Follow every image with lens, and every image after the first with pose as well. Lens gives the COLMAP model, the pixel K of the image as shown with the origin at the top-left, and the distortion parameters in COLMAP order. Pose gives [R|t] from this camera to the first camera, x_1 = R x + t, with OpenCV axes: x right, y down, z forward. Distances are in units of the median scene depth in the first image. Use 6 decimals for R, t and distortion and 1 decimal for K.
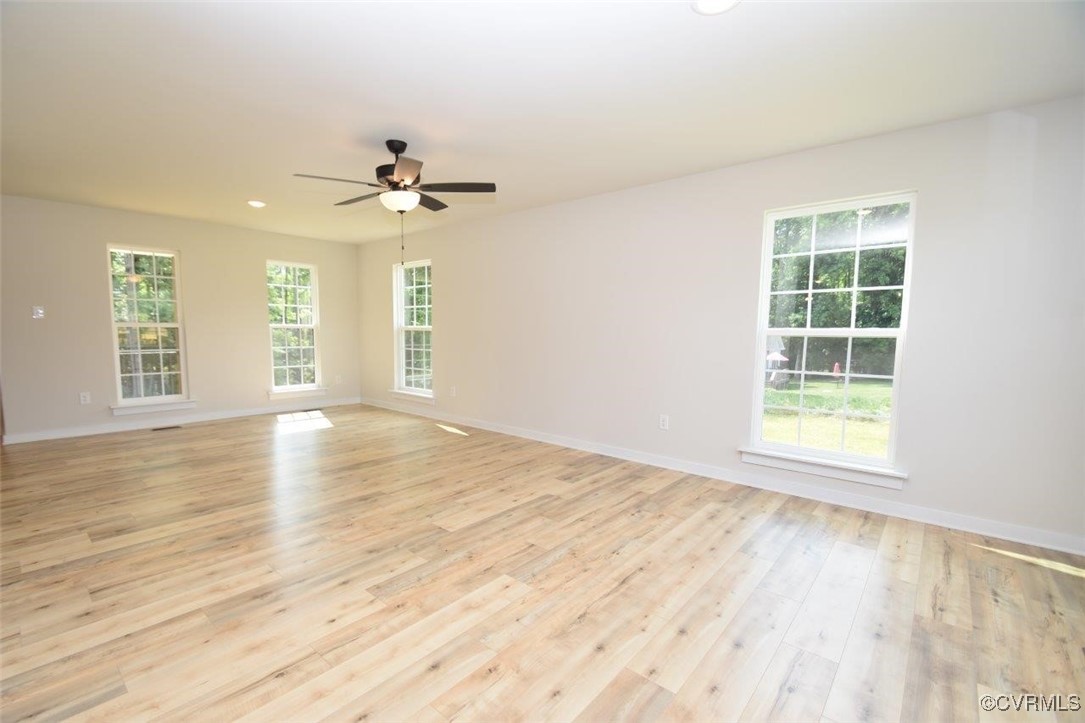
lens RADIAL K [[473.5, 0, 529.6], [0, 473.5, 368.1], [0, 0, 1]] dist [-0.011808, -0.000775]
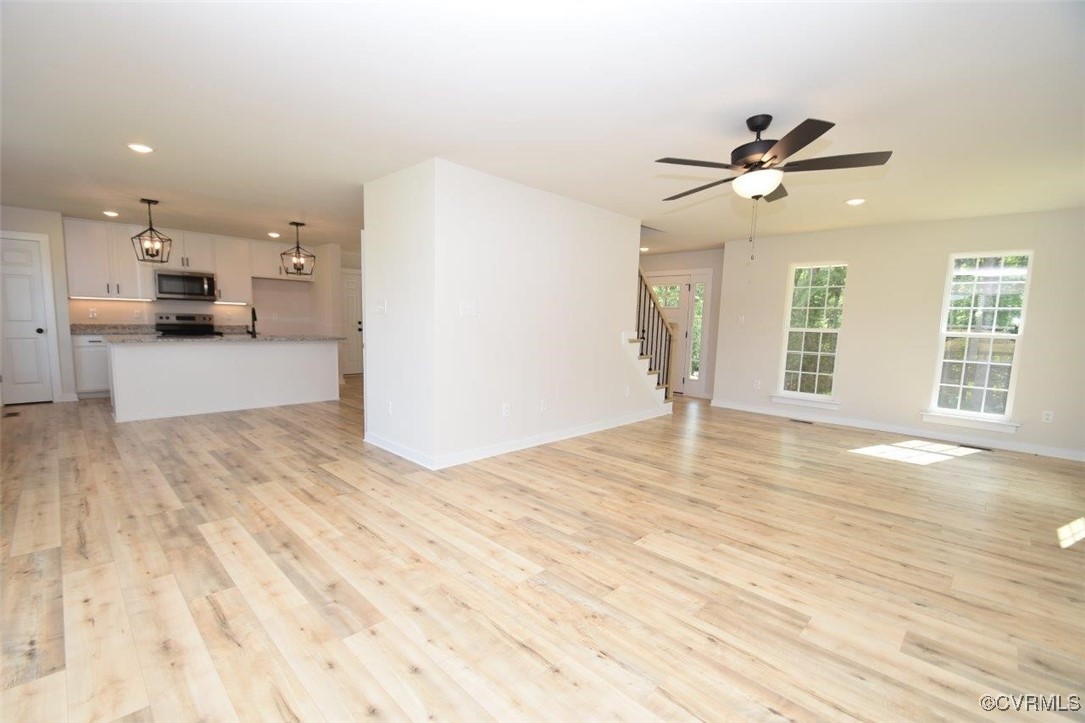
lens RADIAL K [[473.5, 0, 529.6], [0, 473.5, 368.1], [0, 0, 1]] dist [-0.011808, -0.000775]
pose [[-0.071330, 0.089204, -0.993456, 0.695690], [-0.109297, 0.989296, 0.096678, -0.065860], [0.991447, 0.115478, -0.060817, 0.737571]]
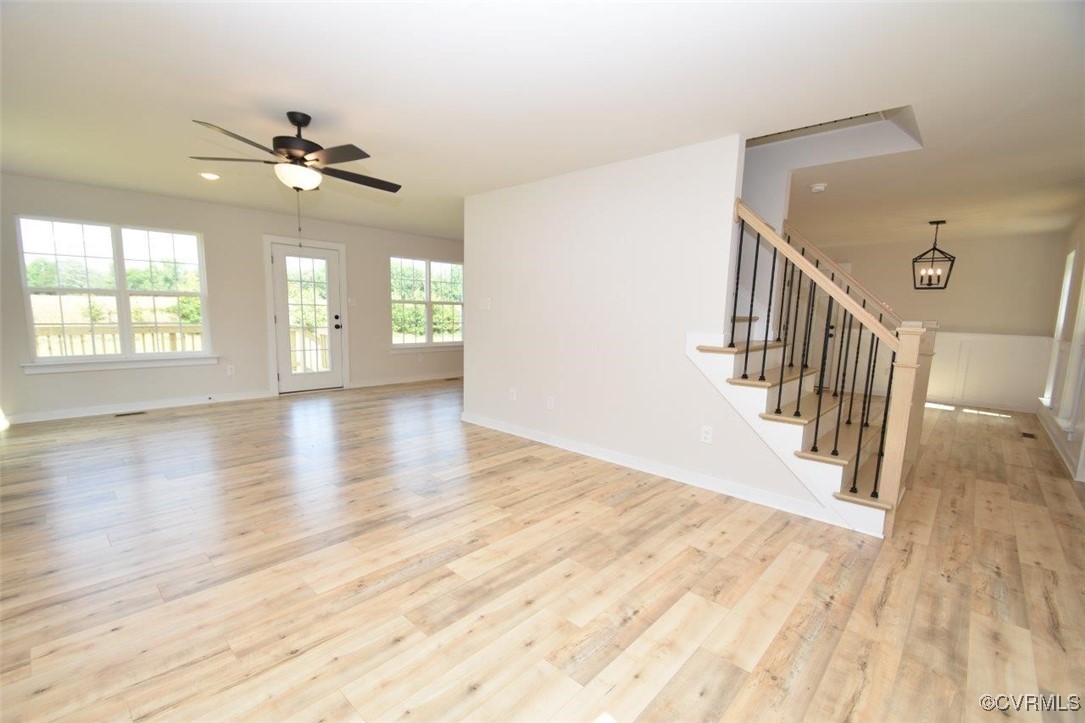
lens RADIAL K [[473.8, 0, 524.0], [0, 473.8, 330.7], [0, 0, 1]] dist [0.001135, -0.000186]
pose [[-0.998502, -0.032943, 0.043692, -0.825405], [-0.027172, 0.991573, 0.126665, -0.211698], [-0.047496, 0.125288, -0.990983, 2.155013]]
